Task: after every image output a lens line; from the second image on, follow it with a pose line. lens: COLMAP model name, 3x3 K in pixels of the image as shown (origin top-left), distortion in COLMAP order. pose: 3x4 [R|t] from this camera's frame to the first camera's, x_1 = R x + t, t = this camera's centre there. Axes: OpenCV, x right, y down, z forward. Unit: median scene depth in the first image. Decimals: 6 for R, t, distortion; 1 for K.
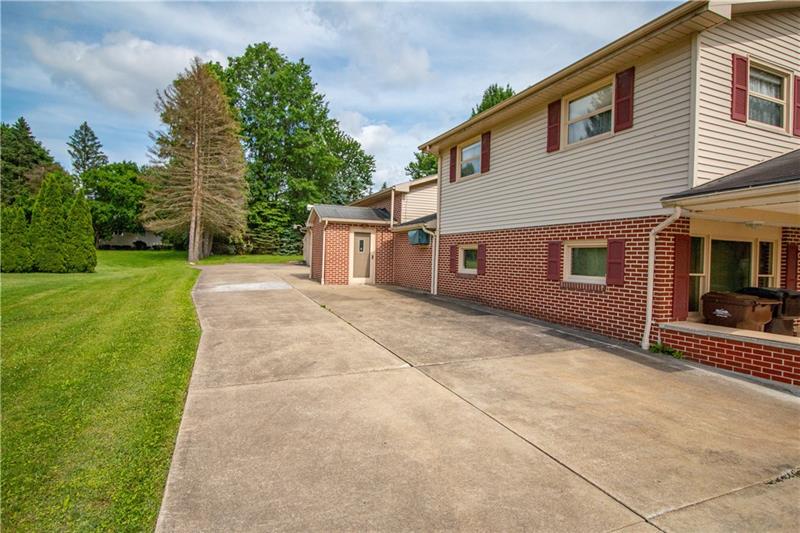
lens RADIAL K [[426.0, 0, 400.3], [0, 426.0, 264.5], [0, 0, 1]] dist [-0.002568, -0.009596]
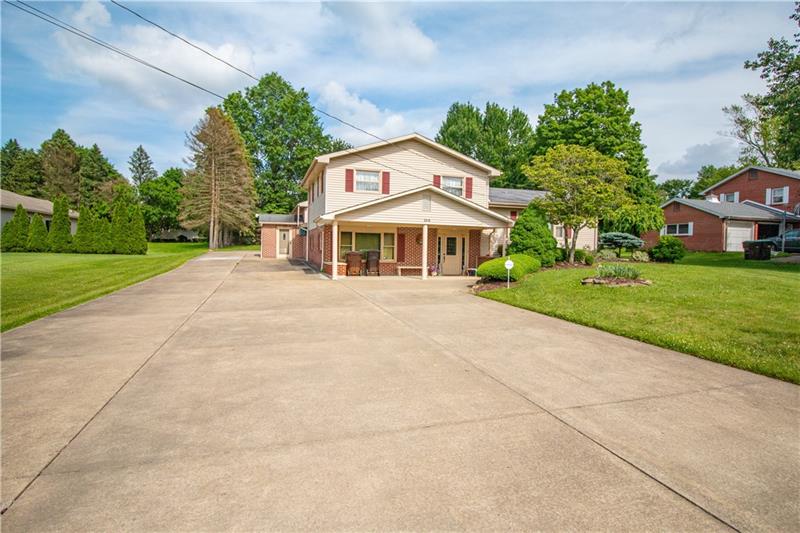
lens RADIAL K [[426.0, 0, 397.4], [0, 426.0, 263.8], [0, 0, 1]] dist [-0.002568, -0.009596]
pose [[0.994819, -0.005248, -0.101523, 0.195327], [0.007131, 0.999809, 0.018189, 0.014006], [0.101409, -0.018819, 0.994667, -0.255289]]
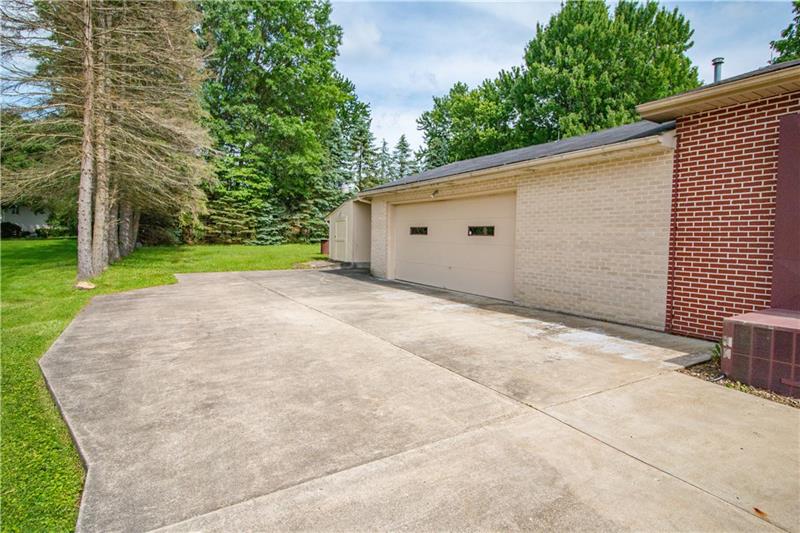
lens RADIAL K [[426.0, 0, 402.1], [0, 426.0, 263.2], [0, 0, 1]] dist [-0.002568, -0.009596]
pose [[0.989815, -0.019682, 0.140996, -0.180475], [0.013076, 0.998780, 0.047627, -0.023854], [-0.141761, -0.045298, 0.988864, 0.401477]]
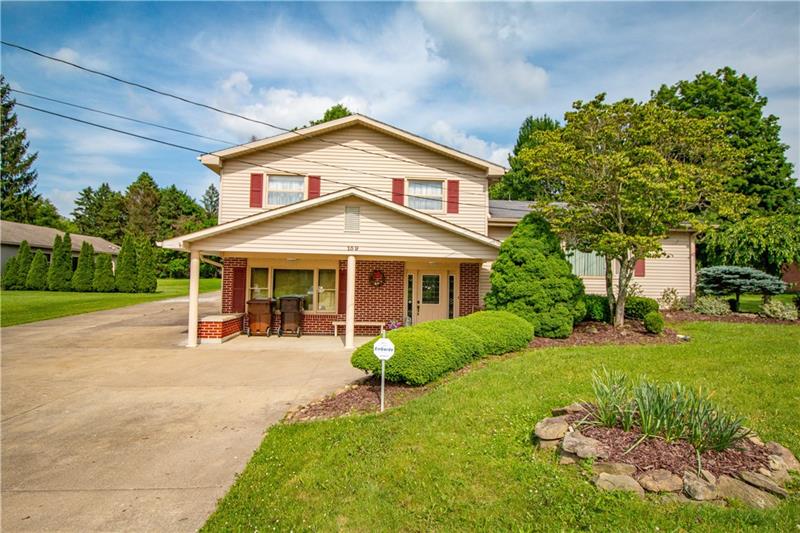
lens RADIAL K [[426.0, 0, 401.1], [0, 426.0, 266.6], [0, 0, 1]] dist [-0.002568, -0.009596]
pose [[0.946206, -0.018738, -0.323021, 0.279799], [0.000419, 0.998392, -0.056688, 0.005052], [0.323564, 0.053503, 0.944693, -0.079781]]
